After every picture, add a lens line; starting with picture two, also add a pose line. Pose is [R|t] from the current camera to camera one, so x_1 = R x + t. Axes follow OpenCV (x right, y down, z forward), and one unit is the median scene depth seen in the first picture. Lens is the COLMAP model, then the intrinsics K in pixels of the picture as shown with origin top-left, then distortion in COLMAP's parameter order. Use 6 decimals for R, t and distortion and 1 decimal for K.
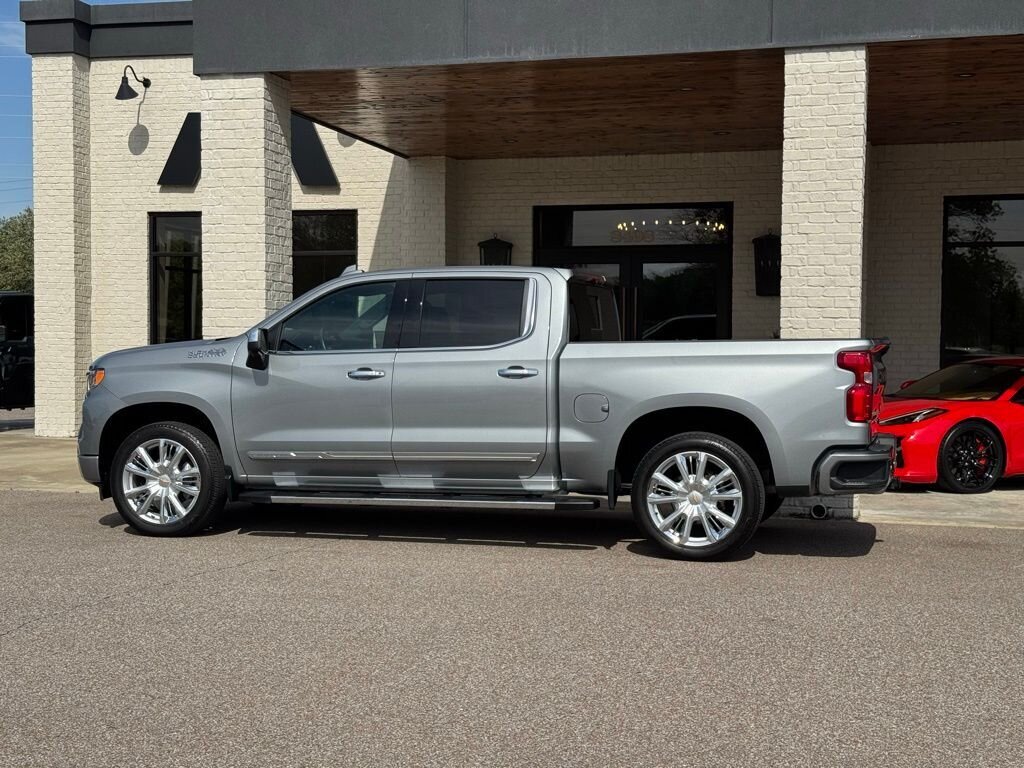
lens RADIAL K [[1434.7, 0, 503.2], [0, 1434.7, 384.1], [0, 0, 1]] dist [0.136539, 0.000000]
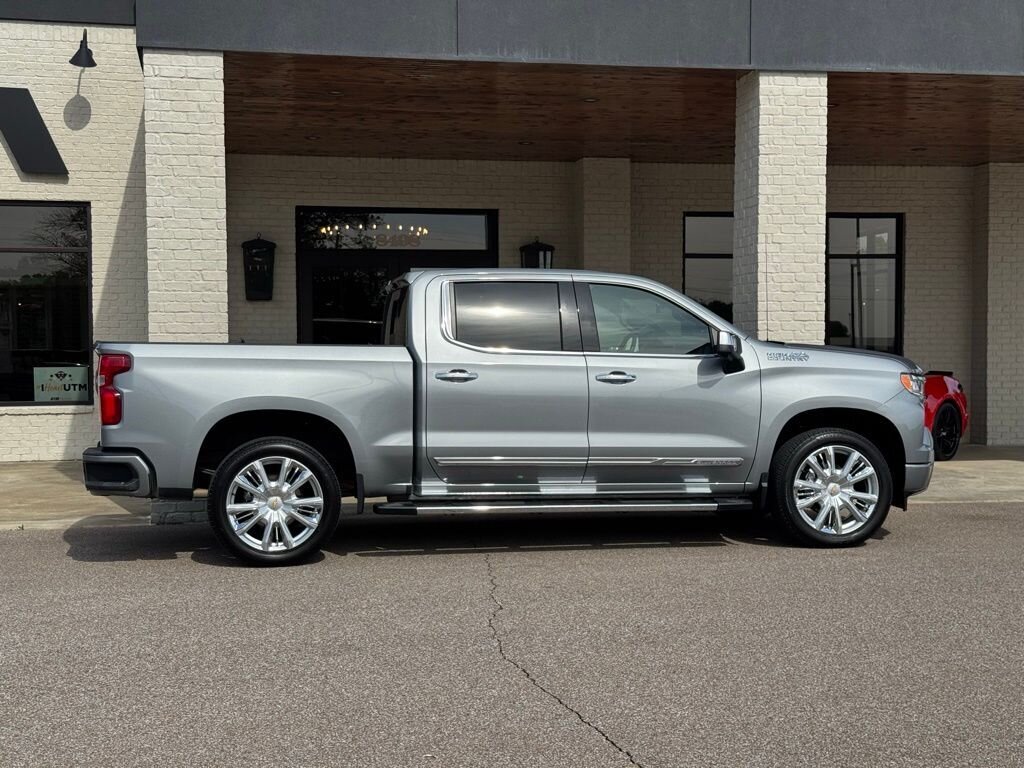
lens RADIAL K [[1434.7, 0, 503.1], [0, 1434.7, 393.6], [0, 0, 1]] dist [0.136539, 0.000000]
pose [[0.893318, -0.025775, 0.448685, -0.461833], [0.024561, 0.999662, 0.008525, -0.005487], [-0.448753, 0.003404, 0.893649, 0.124858]]
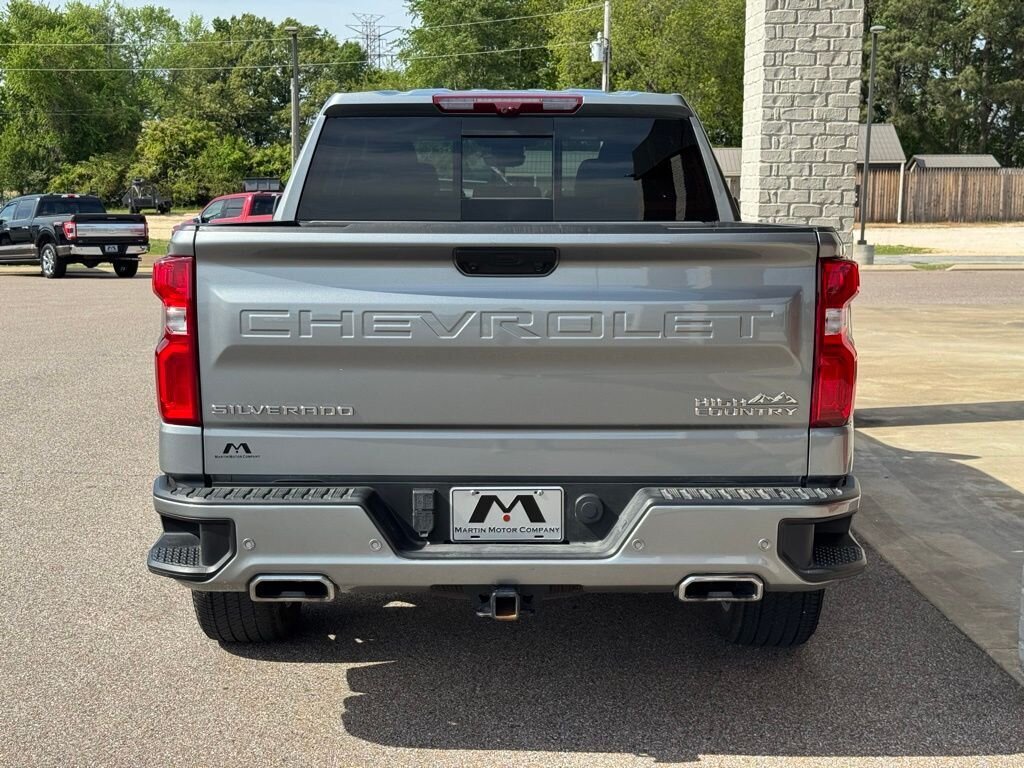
lens RADIAL K [[1434.7, 0, 505.1], [0, 1434.7, 380.6], [0, 0, 1]] dist [0.136539, 0.000000]
pose [[0.285099, 0.125483, -0.950249, 0.528657], [-0.031243, 0.992083, 0.121634, -0.031673], [0.957989, -0.004989, 0.286763, 0.750947]]
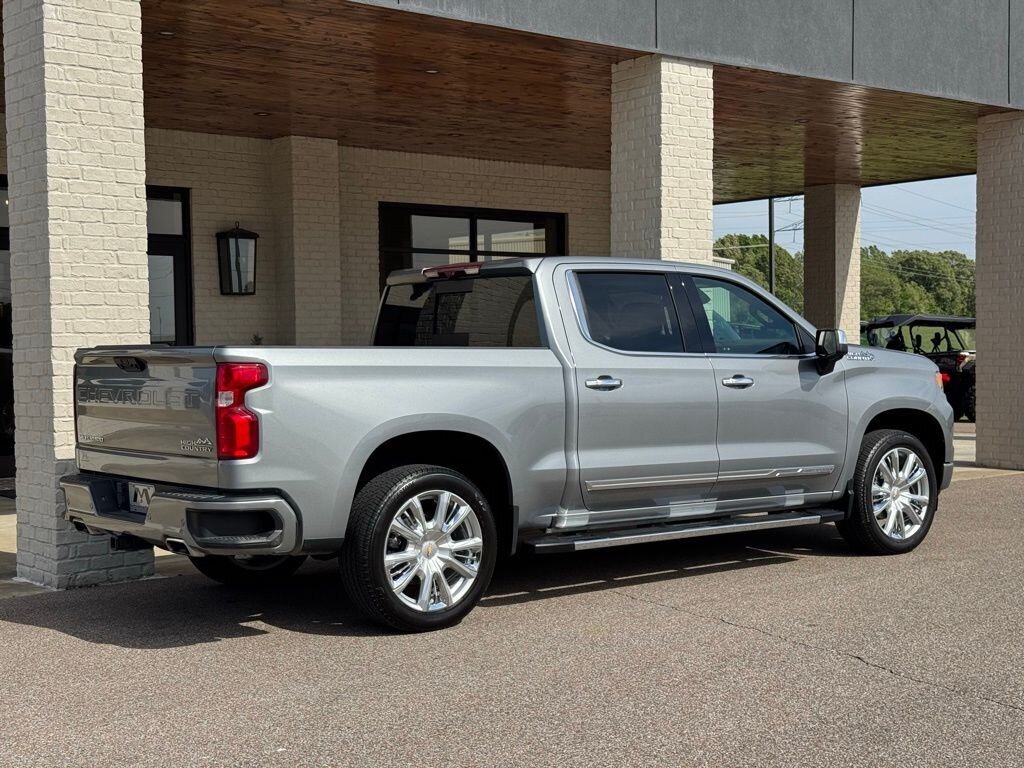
lens RADIAL K [[1434.7, 0, 510.8], [0, 1434.7, 389.2], [0, 0, 1]] dist [0.136539, 0.000000]
pose [[0.575954, -0.041076, 0.816450, -0.704567], [0.039281, 0.998974, 0.022548, -0.023412], [-0.816538, 0.019084, 0.576976, 0.500691]]
